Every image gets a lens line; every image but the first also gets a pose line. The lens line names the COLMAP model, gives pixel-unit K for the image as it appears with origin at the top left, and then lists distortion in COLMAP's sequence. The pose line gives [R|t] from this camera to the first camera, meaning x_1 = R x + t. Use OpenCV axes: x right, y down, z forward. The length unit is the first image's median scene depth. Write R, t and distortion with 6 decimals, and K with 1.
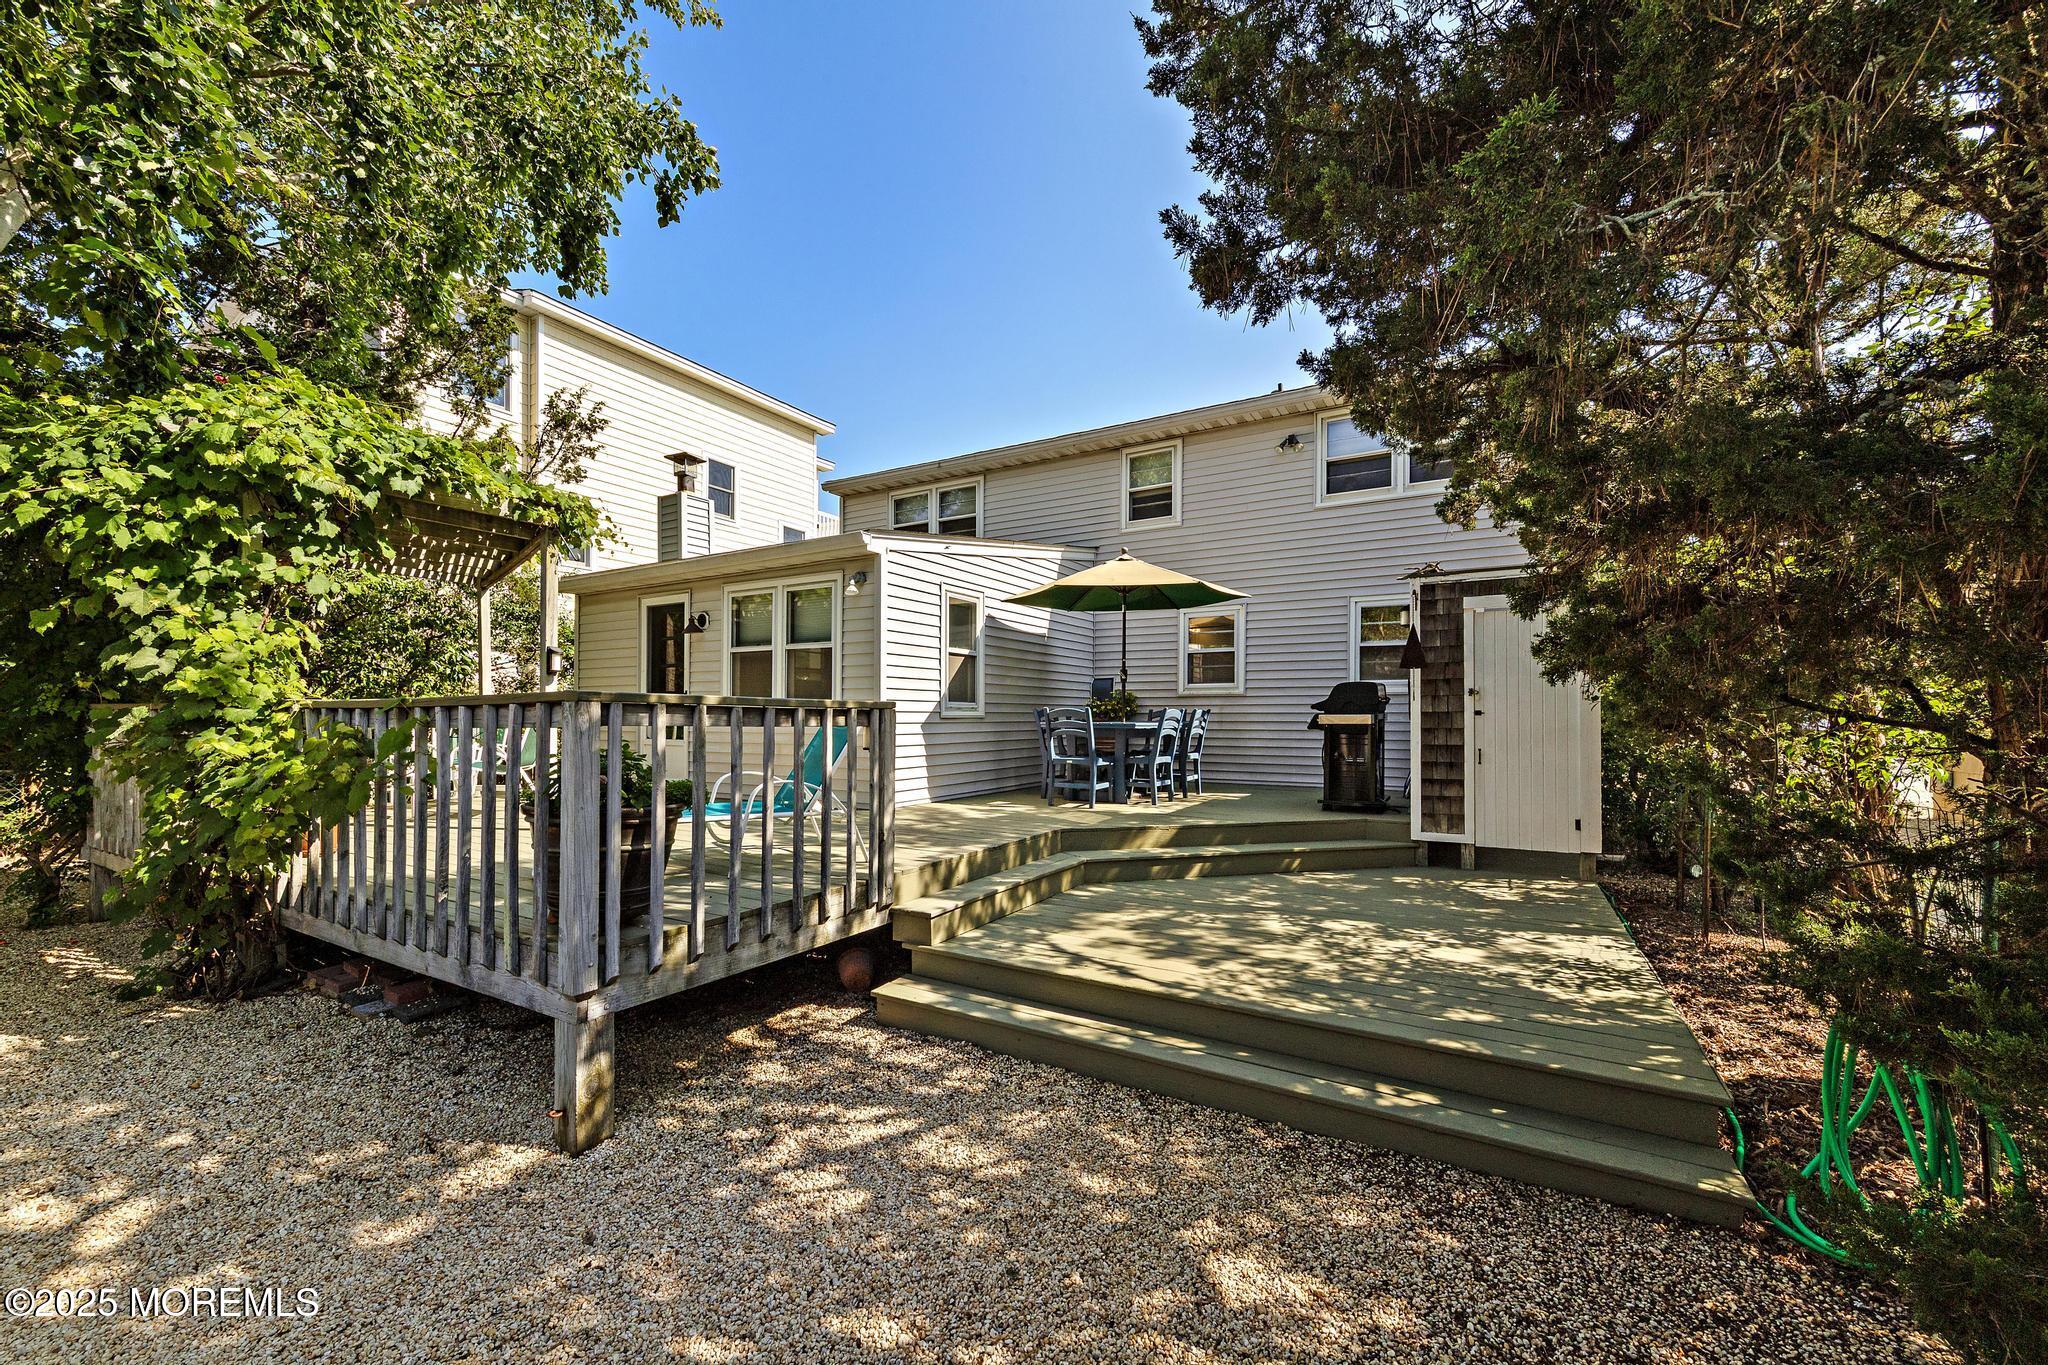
lens RADIAL K [[763.2, 0, 1040.3], [0, 763.2, 720.6], [0, 0, 1]] dist [0.007471, -0.000798]
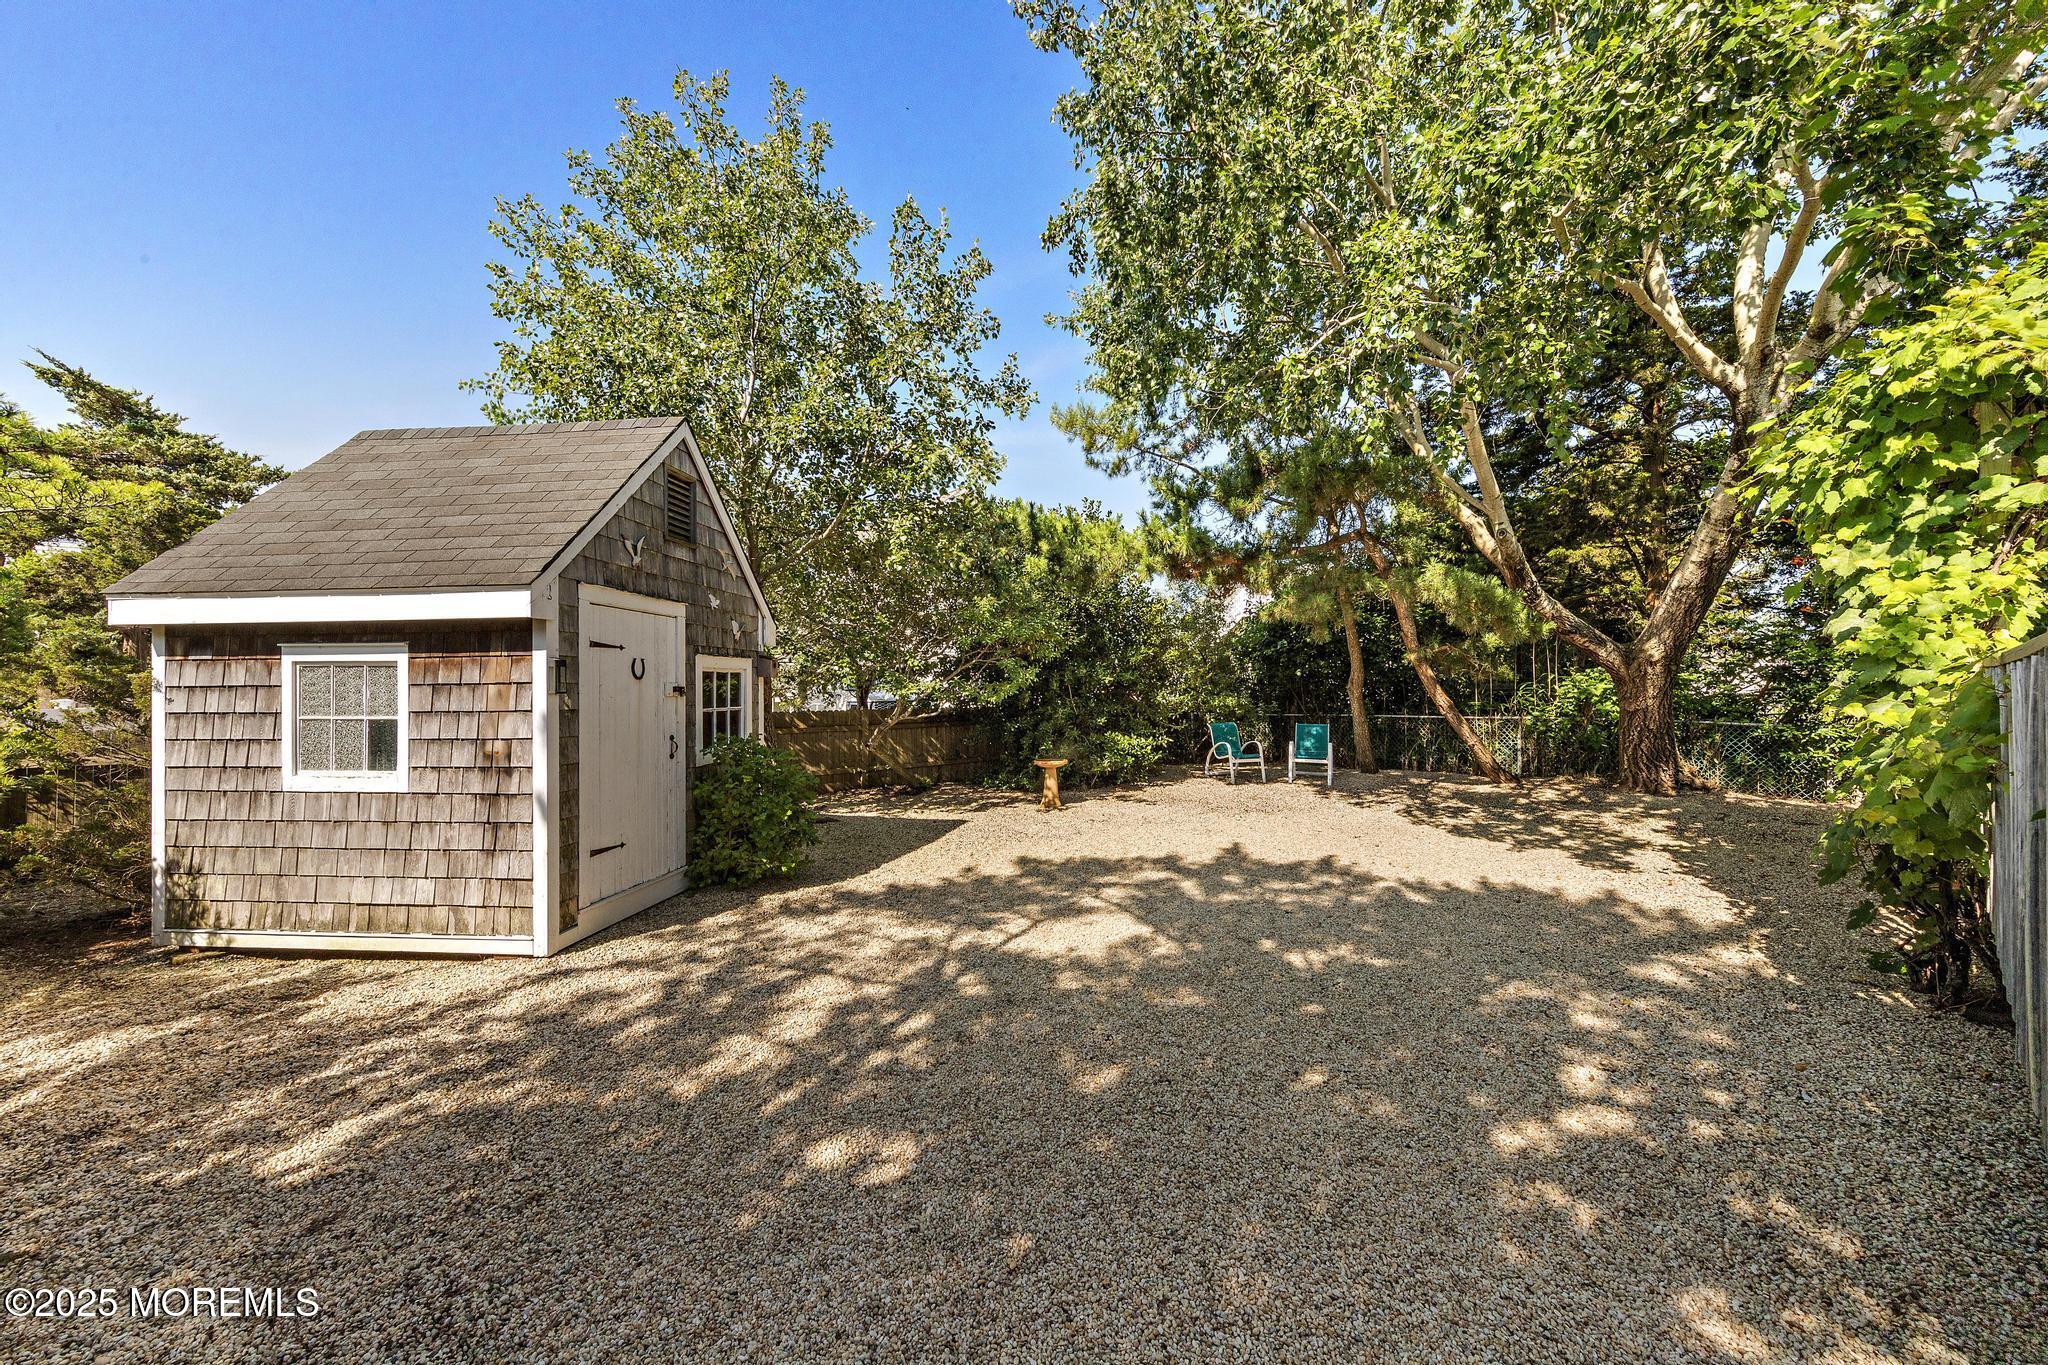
lens RADIAL K [[696.1, 0, 1008.6], [0, 696.1, 680.7], [0, 0, 1]] dist [0.011731, -0.000501]
pose [[-0.348574, -0.006352, -0.937260, 0.037136], [0.003501, 0.999961, -0.008079, 0.000123], [0.937275, -0.006098, -0.348538, 0.207738]]
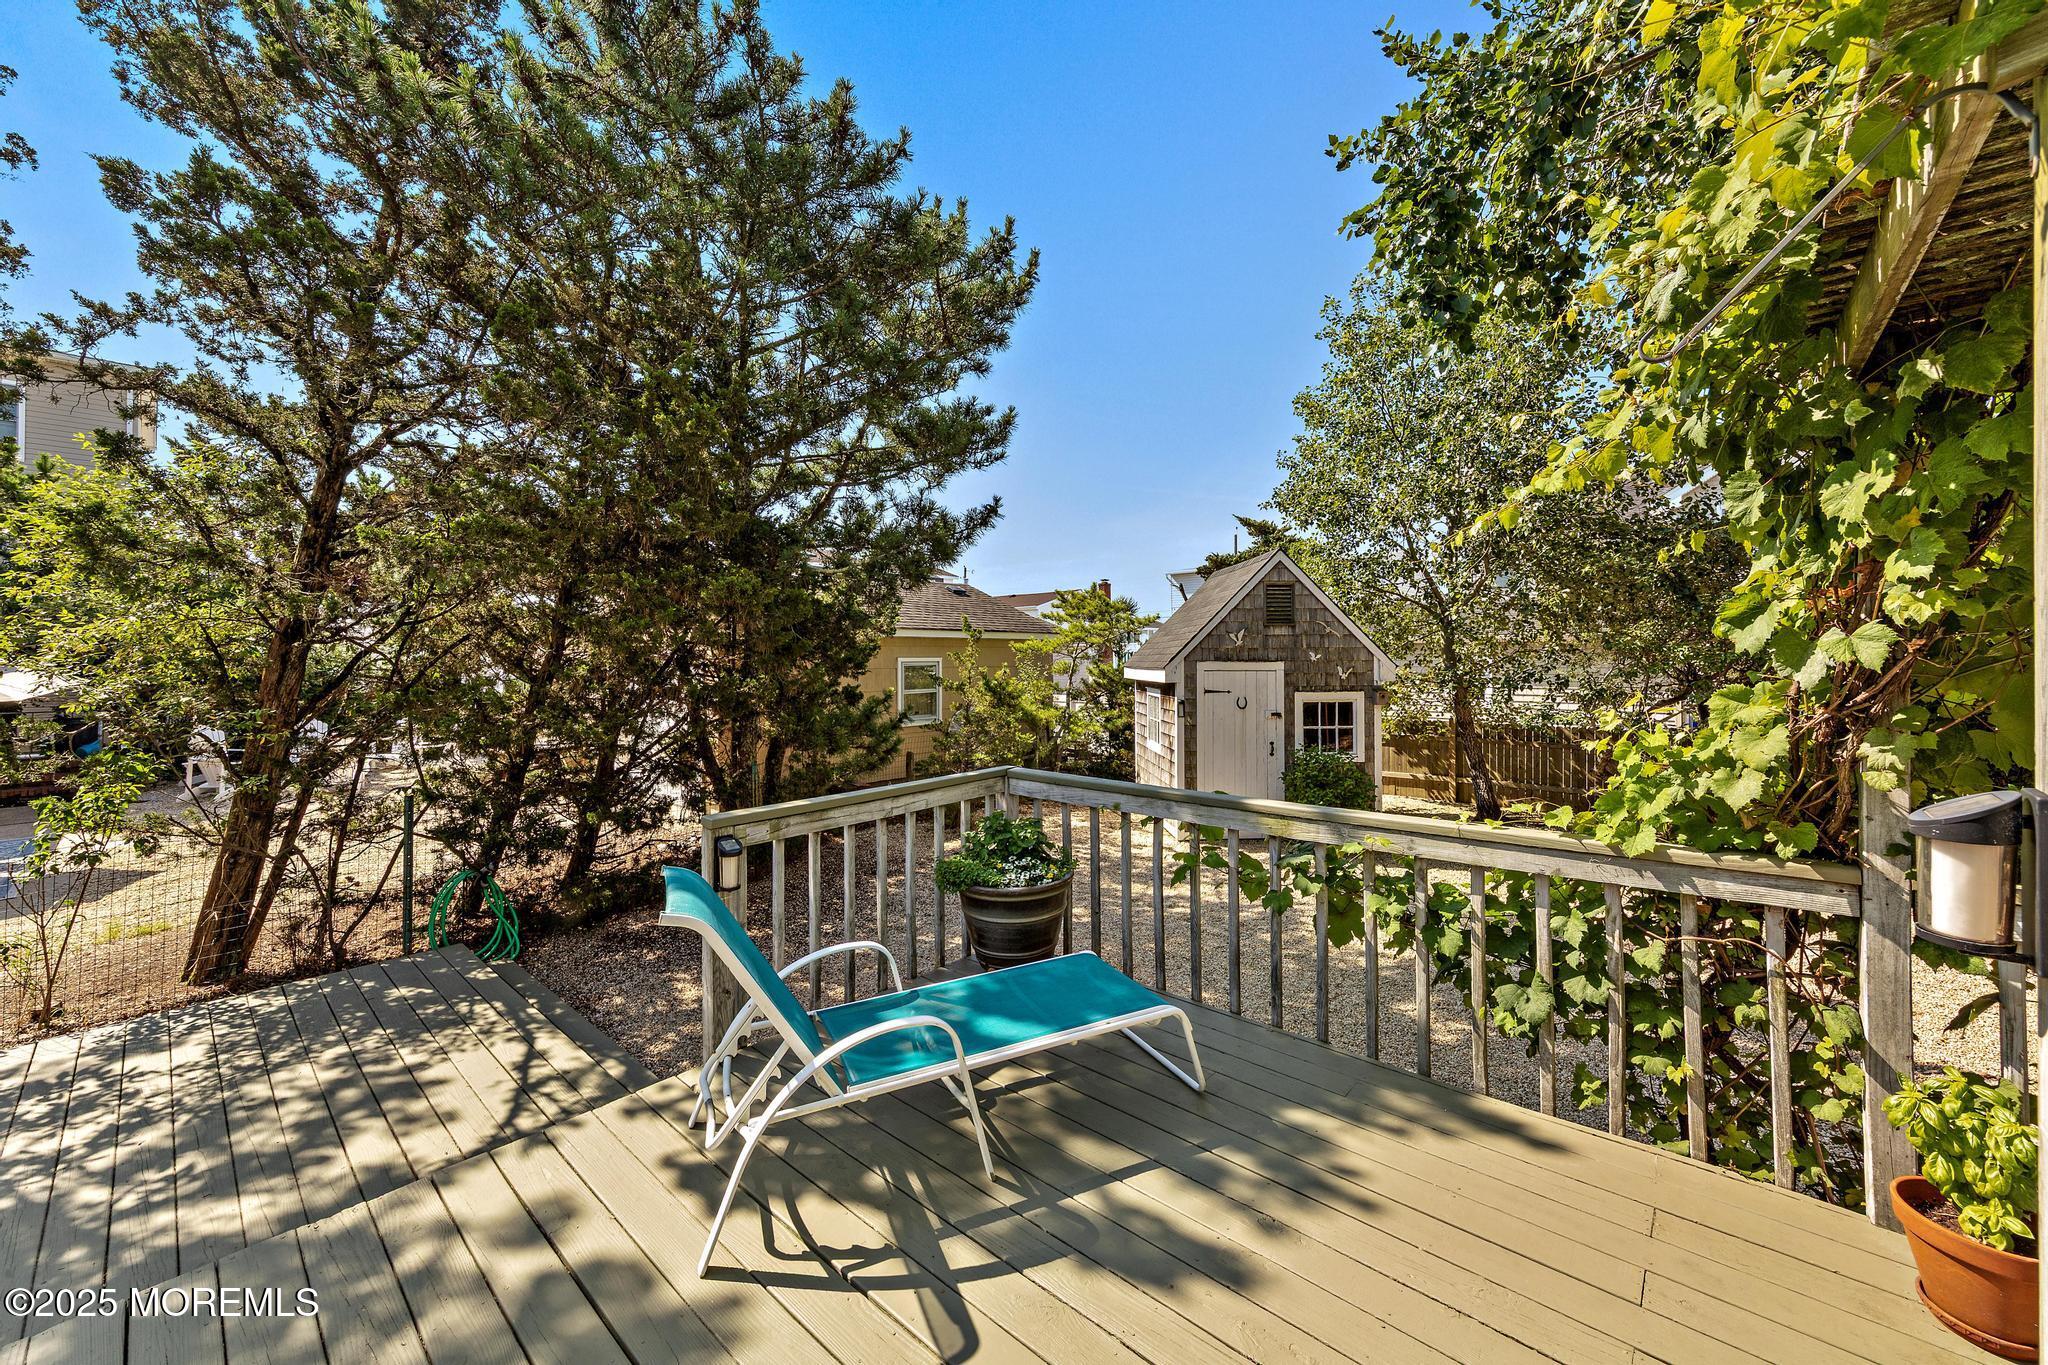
lens RADIAL K [[772.9, 0, 1065.1], [0, 772.9, 644.4], [0, 0, 1]] dist [0.006713, -0.001054]
pose [[-0.982914, 0.010185, 0.183786, -0.502428], [0.008615, 0.999919, -0.009340, -0.131304], [-0.183866, -0.007597, -0.982922, 1.174193]]
